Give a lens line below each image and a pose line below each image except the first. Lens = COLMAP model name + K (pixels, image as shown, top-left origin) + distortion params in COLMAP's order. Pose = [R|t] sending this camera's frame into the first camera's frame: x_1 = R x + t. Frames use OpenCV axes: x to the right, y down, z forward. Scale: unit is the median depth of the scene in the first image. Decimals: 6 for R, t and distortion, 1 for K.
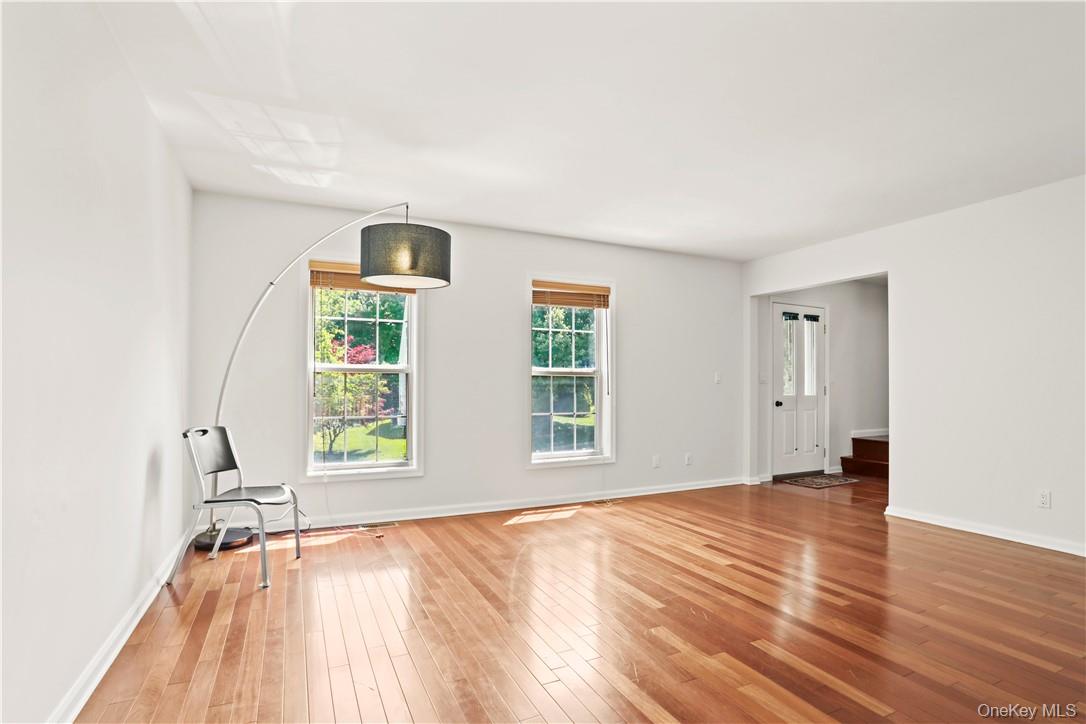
lens RADIAL K [[519.8, 0, 542.0], [0, 519.8, 389.2], [0, 0, 1]] dist [-0.003740, -0.000139]
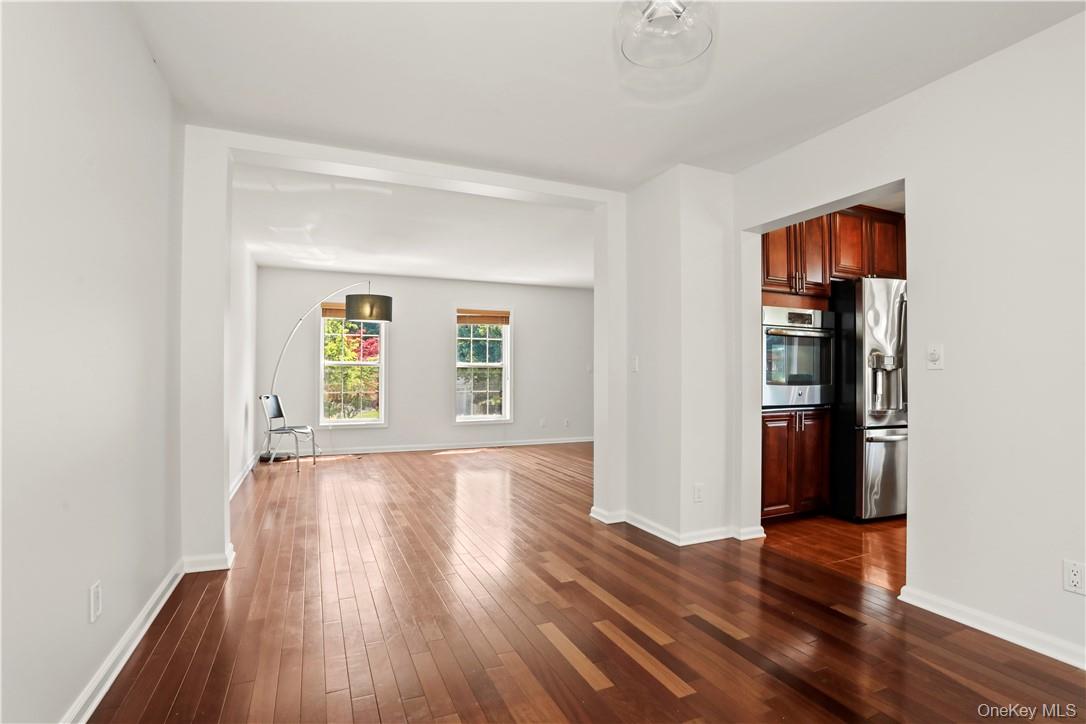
lens RADIAL K [[537.3, 0, 543.6], [0, 537.3, 376.5], [0, 0, 1]] dist [-0.000851, 0.000092]
pose [[0.999130, 0.000963, -0.041689, 0.364599], [-0.001047, 0.999998, -0.001975, 0.004711], [0.041687, 0.002017, 0.999129, -0.753776]]
